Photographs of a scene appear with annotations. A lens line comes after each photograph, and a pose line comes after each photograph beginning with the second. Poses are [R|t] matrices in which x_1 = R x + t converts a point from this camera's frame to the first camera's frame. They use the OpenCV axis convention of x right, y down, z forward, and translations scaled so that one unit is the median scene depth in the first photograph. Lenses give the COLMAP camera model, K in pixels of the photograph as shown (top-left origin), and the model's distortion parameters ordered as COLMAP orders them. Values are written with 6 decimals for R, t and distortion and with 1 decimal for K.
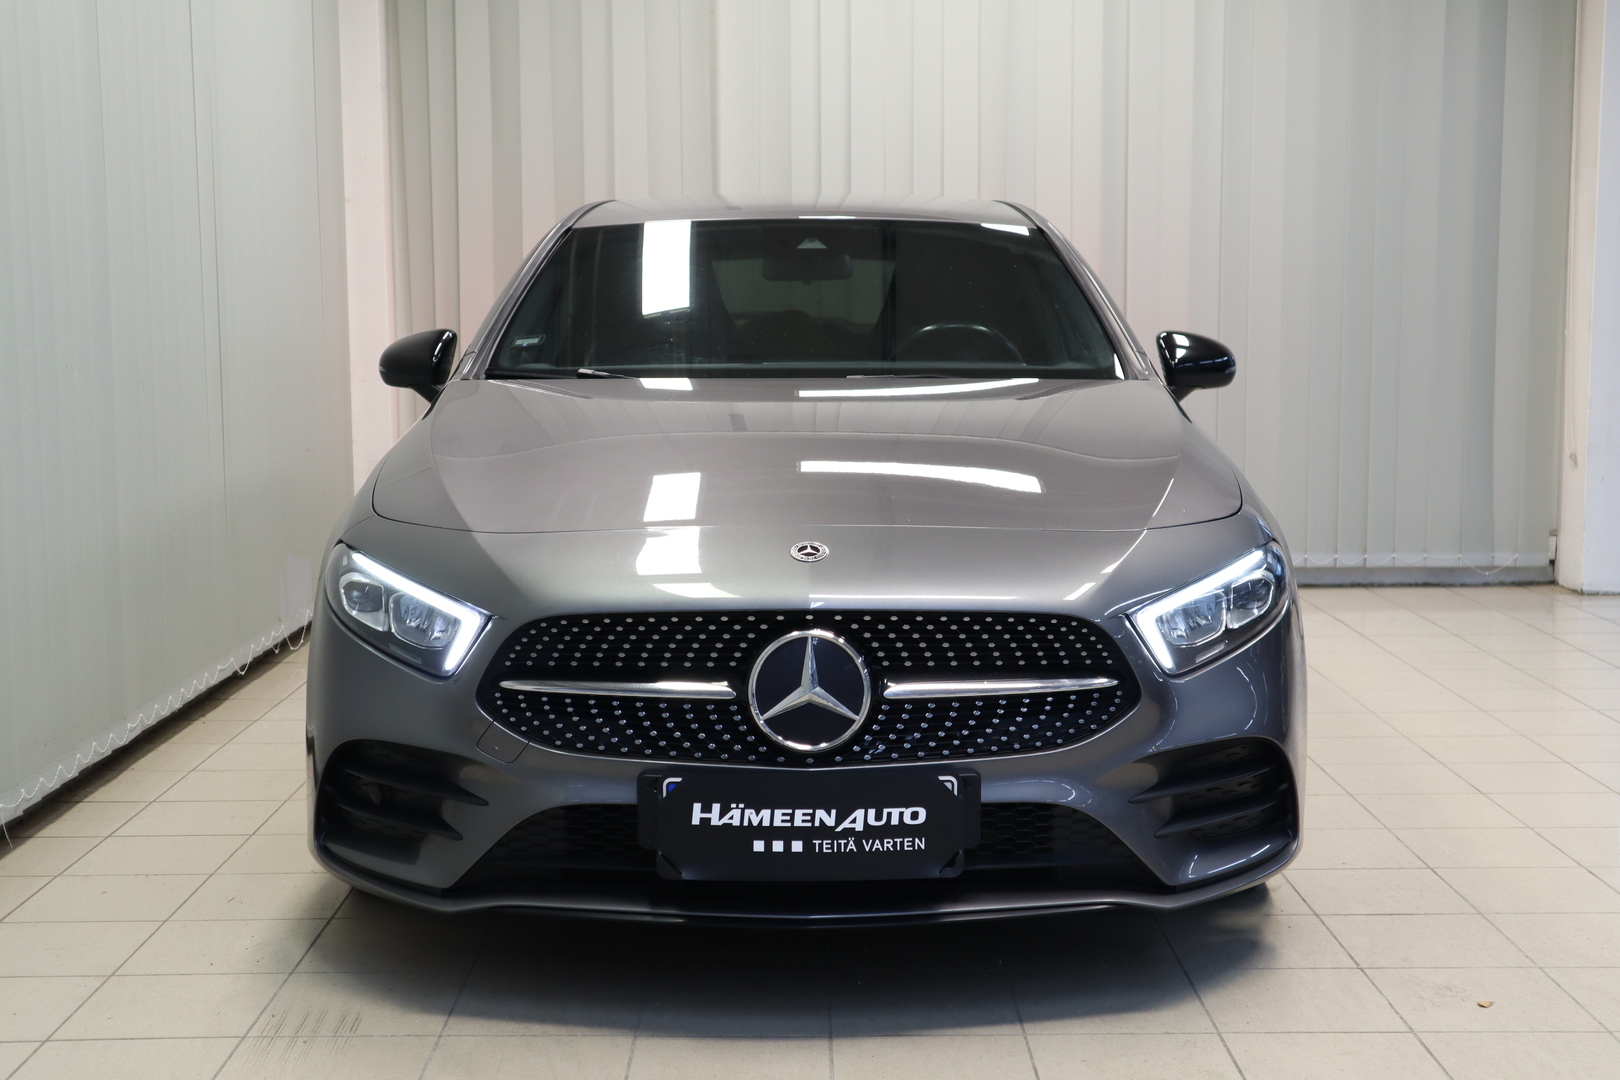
lens RADIAL K [[2064.0, 0, 806.7], [0, 2064.0, 557.3], [0, 0, 1]] dist [0.041986, 0.000000]
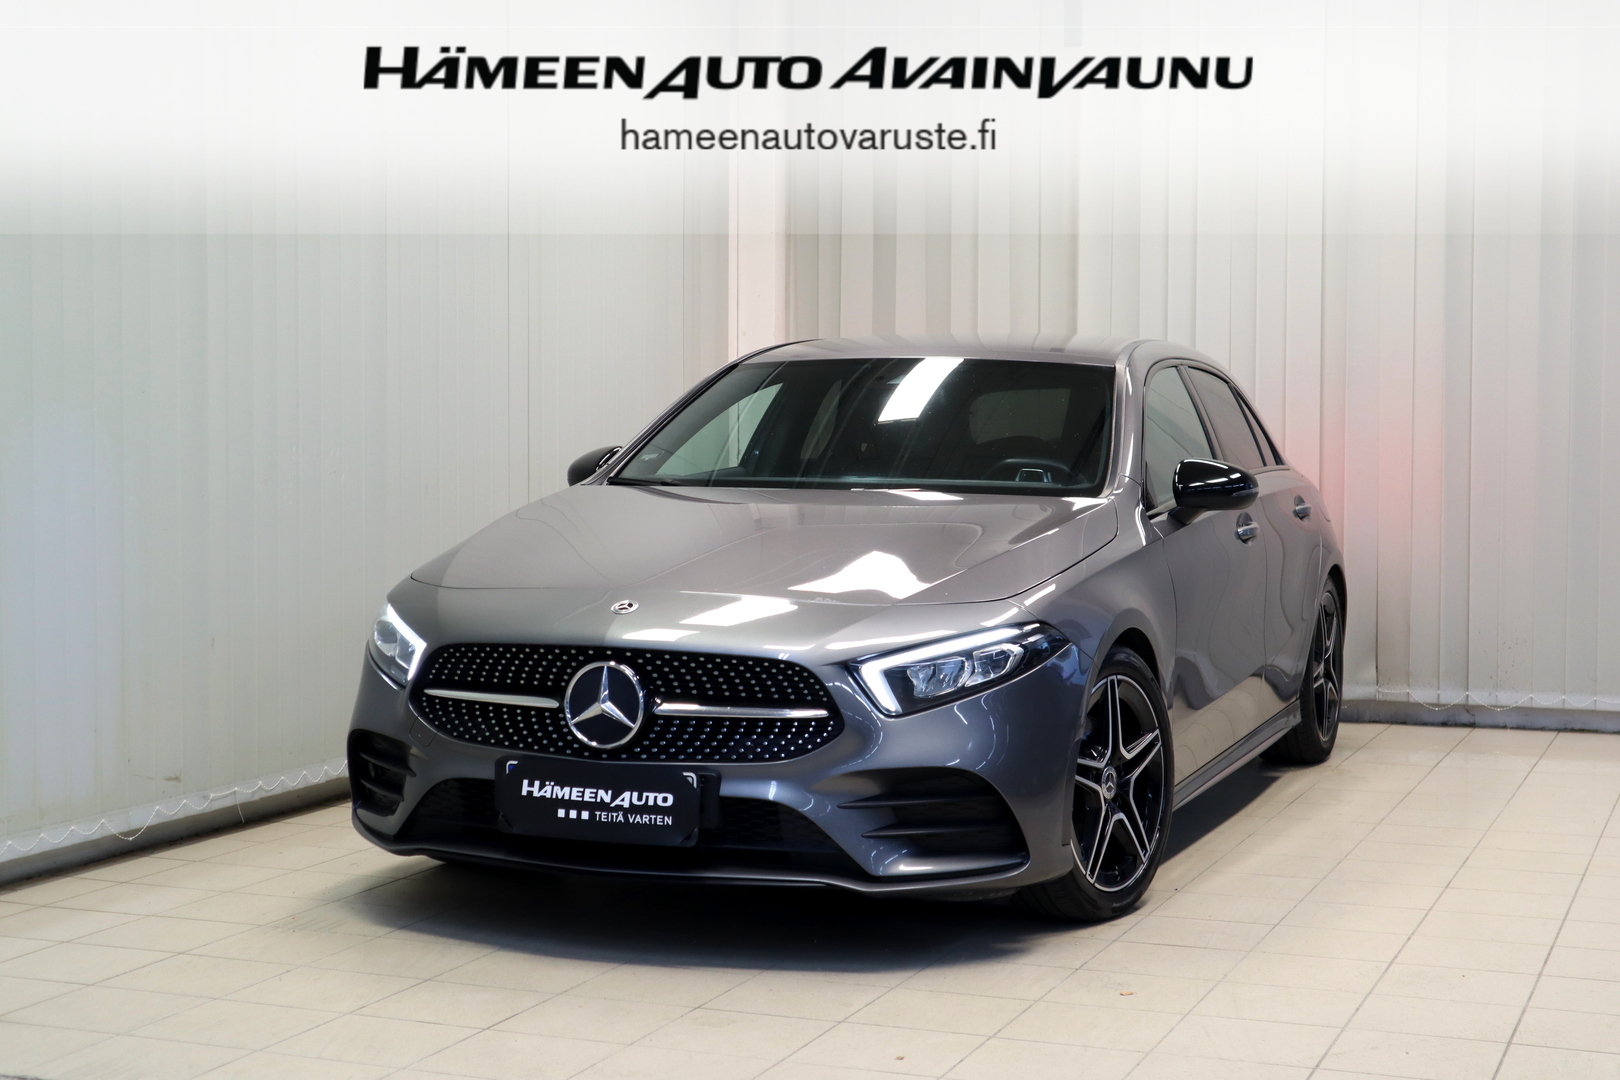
lens RADIAL K [[2453.4, 0, 814.0], [0, 2453.4, 541.0], [0, 0, 1]] dist [0.000214, 0.000000]
pose [[0.921142, 0.026226, -0.388341, 0.763703], [-0.055074, 0.996471, -0.063342, 0.050987], [0.385310, 0.079734, 0.919336, -0.470786]]
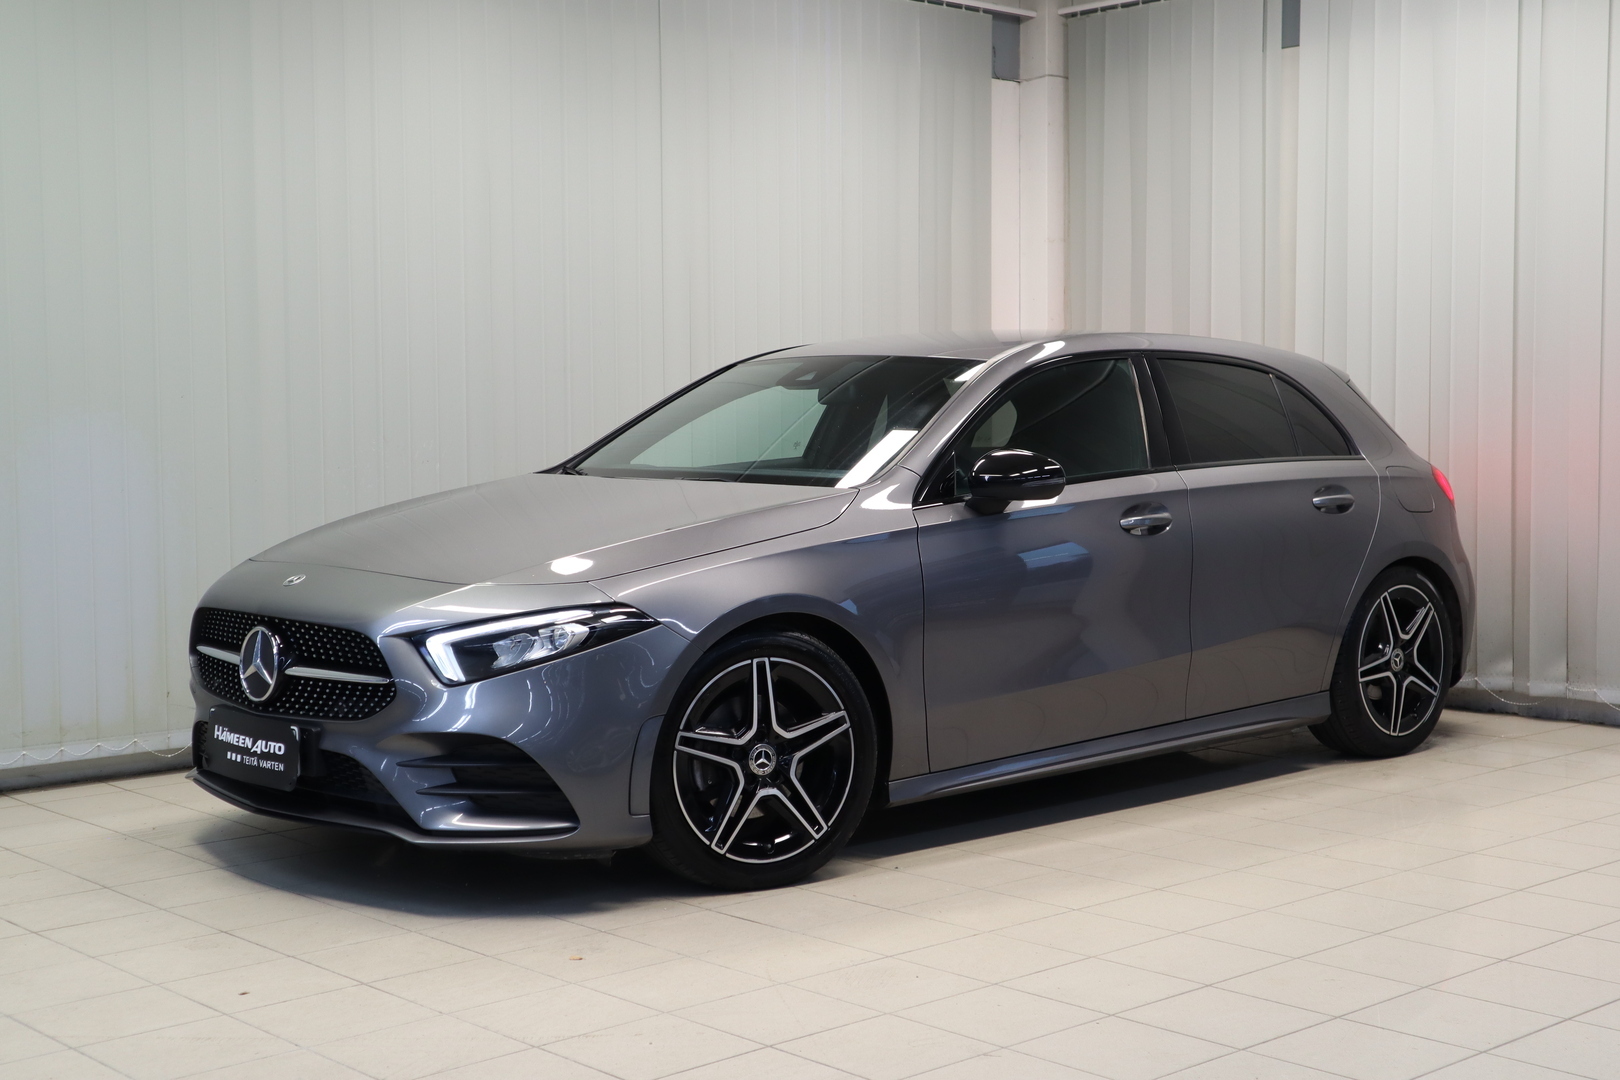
lens RADIAL K [[2103.6, 0, 805.4], [0, 2103.6, 536.6], [0, 0, 1]] dist [0.042378, 0.000000]
pose [[0.659440, 0.044664, -0.750429, 1.500488], [-0.090711, 0.995667, -0.020453, -0.039107], [0.746264, 0.081560, 0.660634, 0.218911]]
